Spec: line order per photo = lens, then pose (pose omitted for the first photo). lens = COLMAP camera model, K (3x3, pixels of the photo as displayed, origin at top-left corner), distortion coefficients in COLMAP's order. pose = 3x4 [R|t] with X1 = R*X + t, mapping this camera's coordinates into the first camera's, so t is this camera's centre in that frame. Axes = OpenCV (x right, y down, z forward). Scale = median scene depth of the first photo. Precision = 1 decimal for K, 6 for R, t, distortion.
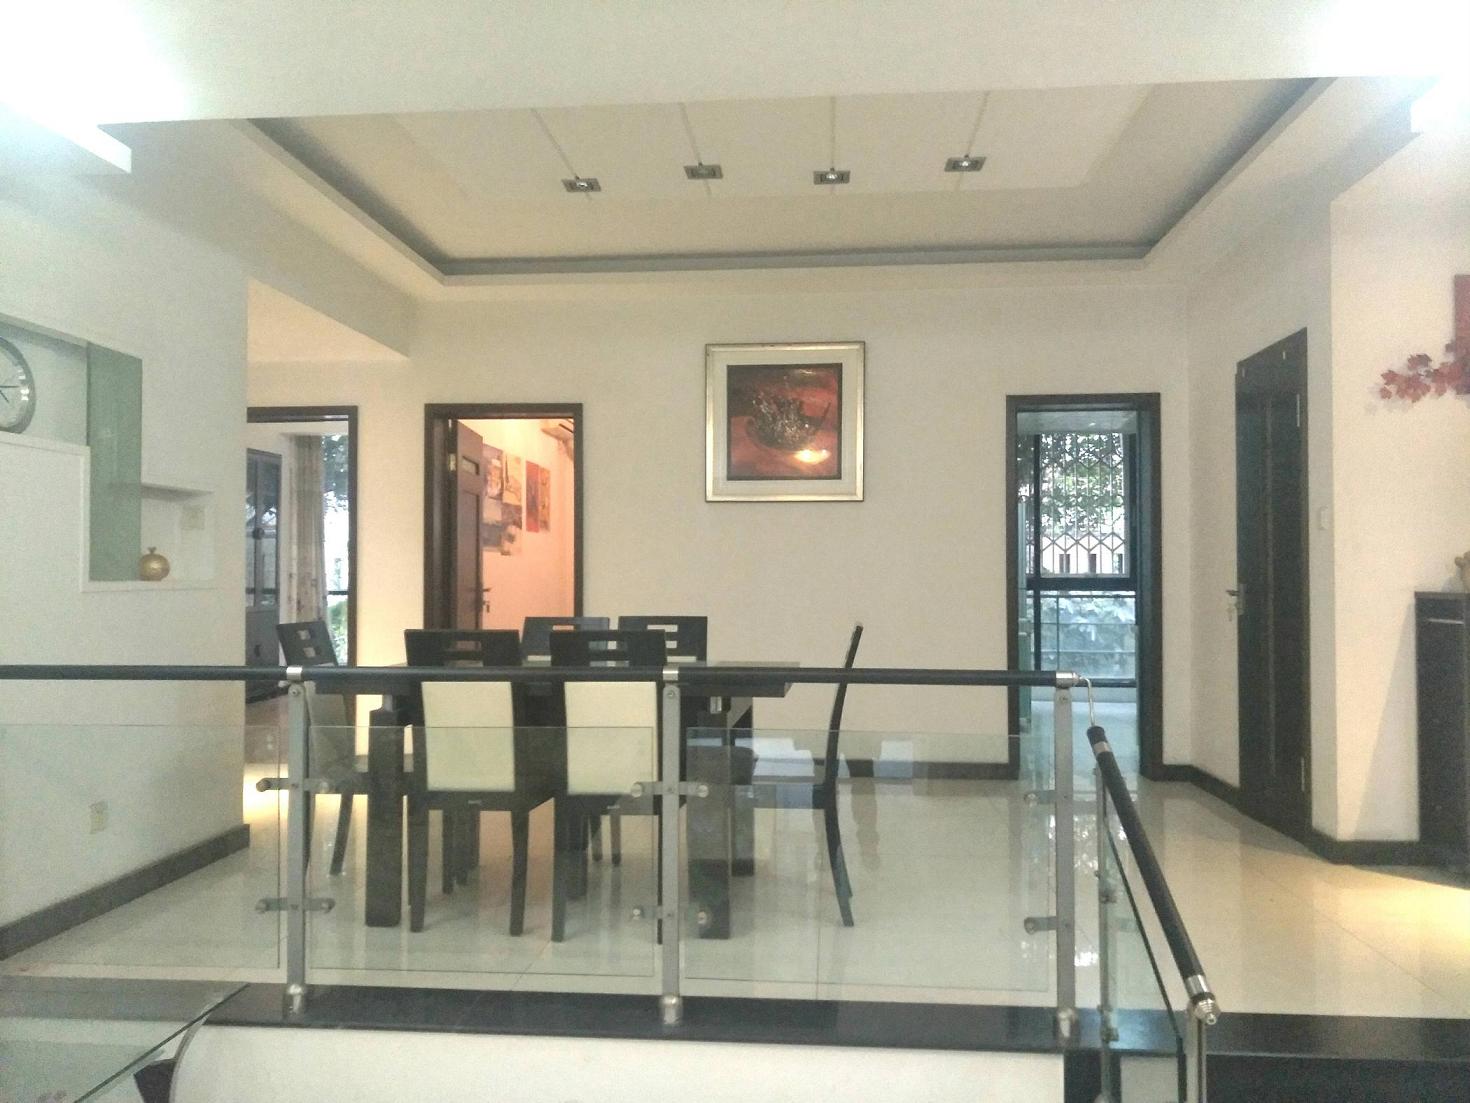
lens RADIAL K [[1157.0, 0, 735.0], [0, 1157.0, 551.5], [0, 0, 1]] dist [0.131876, -0.196033]
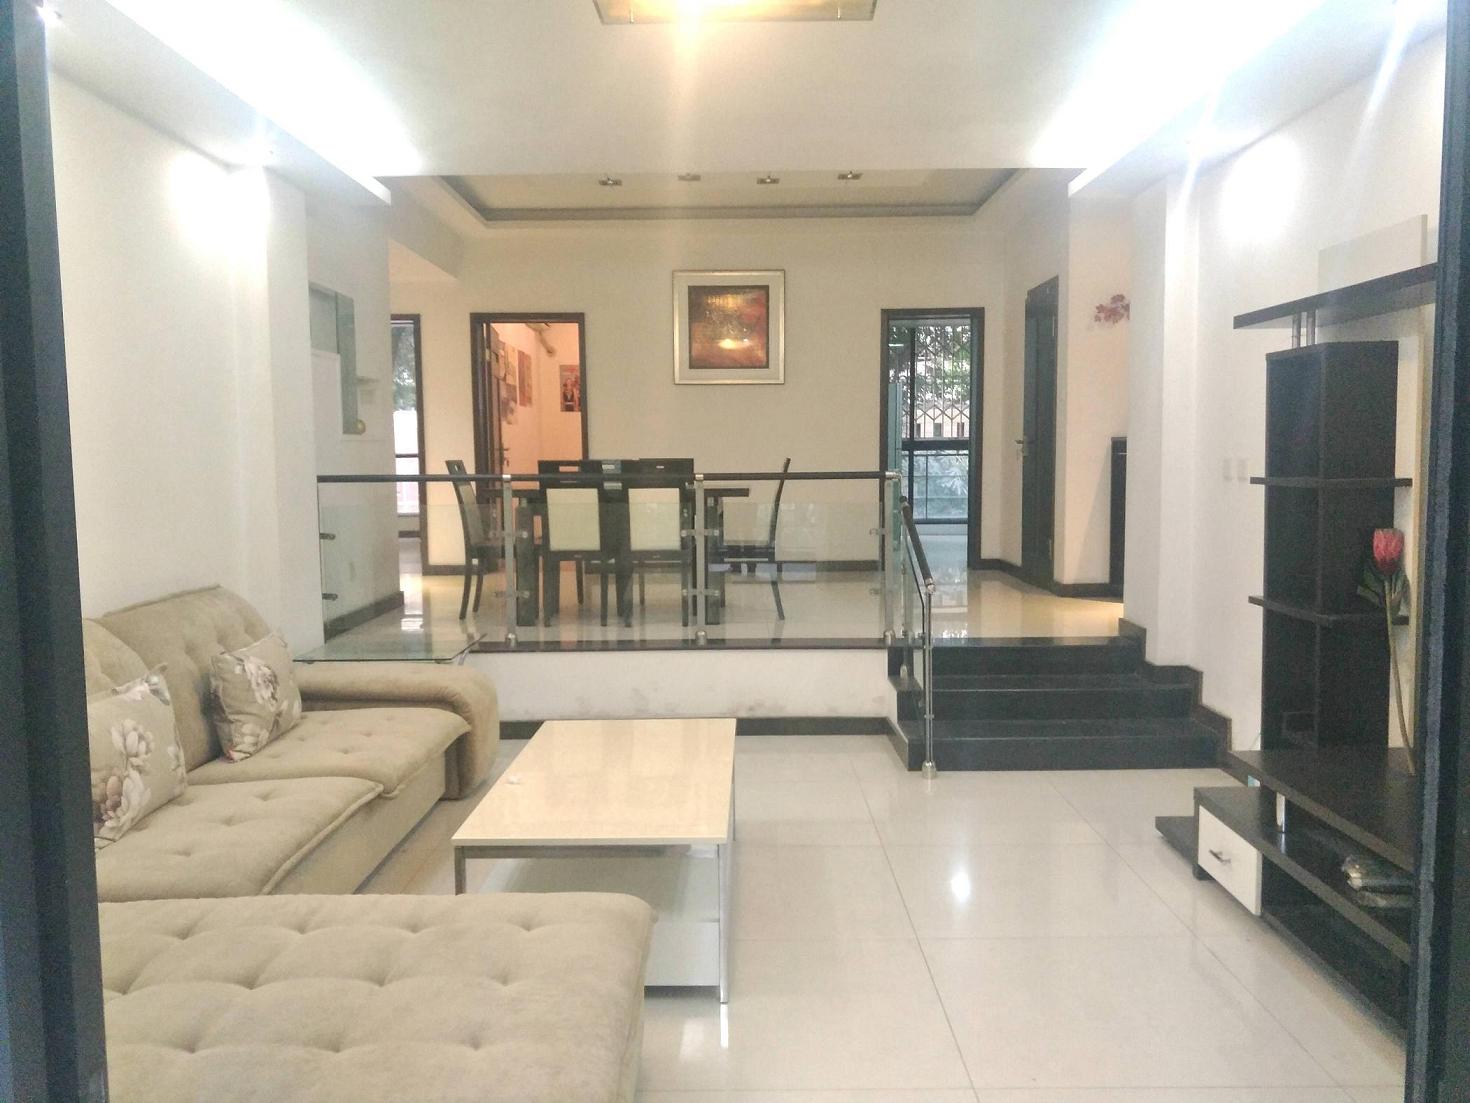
lens RADIAL K [[1157.0, 0, 735.0], [0, 1157.0, 551.5], [0, 0, 1]] dist [0.131876, -0.196033]
pose [[0.996569, -0.014737, 0.081441, -0.075204], [0.005950, 0.994231, 0.107098, 0.009726], [-0.082550, -0.106246, 0.990907, -0.474893]]
